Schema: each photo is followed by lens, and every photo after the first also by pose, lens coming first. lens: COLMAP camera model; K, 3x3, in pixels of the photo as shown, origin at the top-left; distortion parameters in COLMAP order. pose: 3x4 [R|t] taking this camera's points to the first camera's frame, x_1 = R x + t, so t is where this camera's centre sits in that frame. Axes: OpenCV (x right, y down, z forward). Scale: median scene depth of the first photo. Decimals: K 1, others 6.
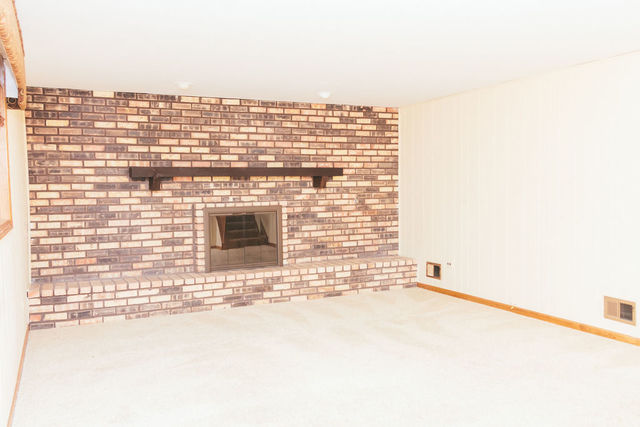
lens RADIAL K [[535.8, 0, 323.0], [0, 535.8, 214.3], [0, 0, 1]] dist [0.004946, 0.015104]
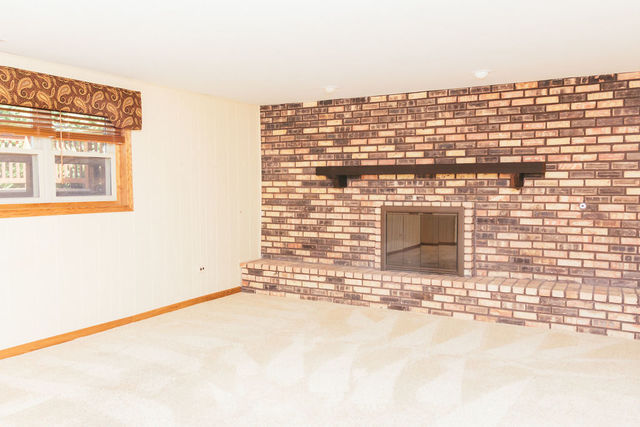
lens RADIAL K [[535.8, 0, 319.8], [0, 535.8, 215.2], [0, 0, 1]] dist [0.004946, 0.015104]
pose [[0.582017, 0.055879, -0.811254, 0.504473], [-0.051597, 0.998164, 0.031736, -0.019296], [0.811538, 0.023388, 0.583832, 0.307361]]
